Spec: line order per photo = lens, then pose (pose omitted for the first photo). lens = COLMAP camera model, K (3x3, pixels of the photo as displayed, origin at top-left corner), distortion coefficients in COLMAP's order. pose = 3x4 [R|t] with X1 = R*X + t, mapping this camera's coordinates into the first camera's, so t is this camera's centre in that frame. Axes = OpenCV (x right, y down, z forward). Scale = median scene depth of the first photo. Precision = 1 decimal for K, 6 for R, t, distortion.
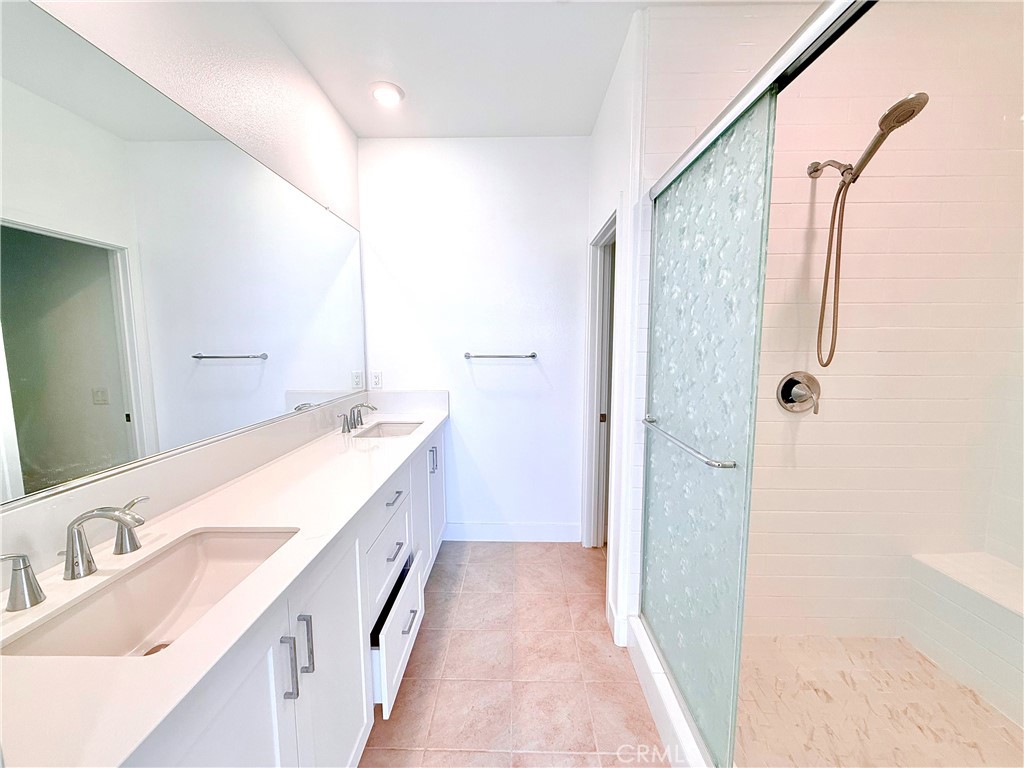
lens RADIAL K [[407.9, 0, 508.7], [0, 407.9, 386.0], [0, 0, 1]] dist [-0.001190, 0.000330]
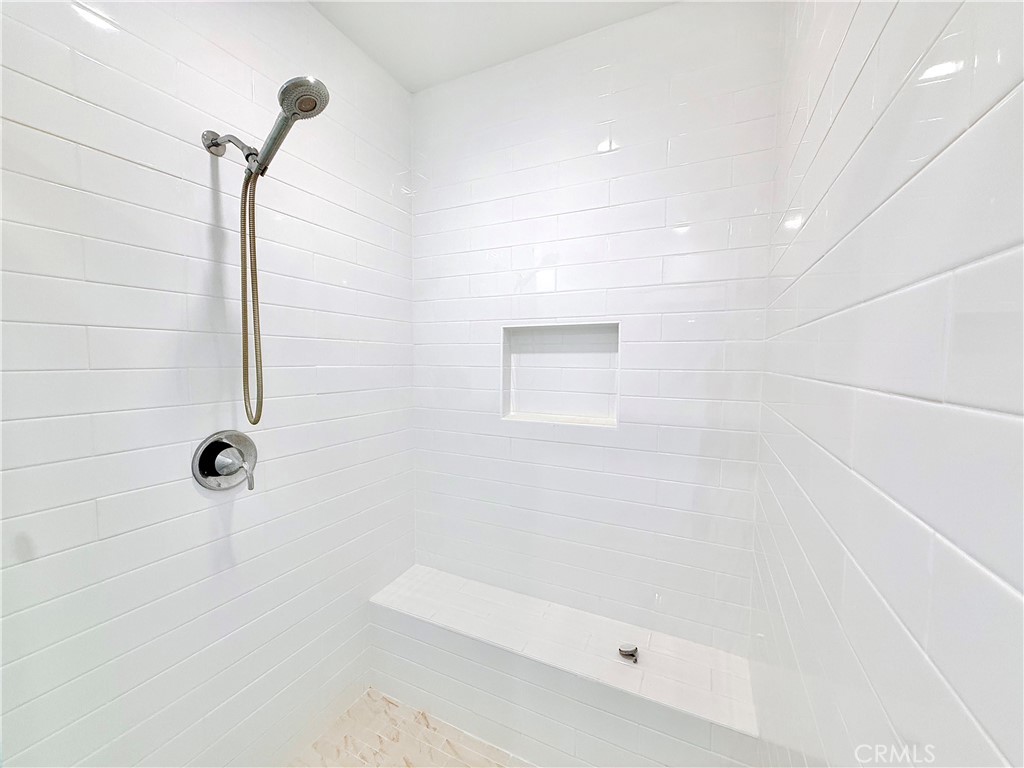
lens RADIAL K [[407.9, 0, 508.7], [0, 407.9, 386.0], [0, 0, 1]] dist [-0.001190, 0.000330]
pose [[0.423322, -0.051227, 0.904530, 0.312508], [0.091477, 0.995715, 0.013579, -0.079830], [-0.901349, 0.076995, 0.426194, 0.280235]]
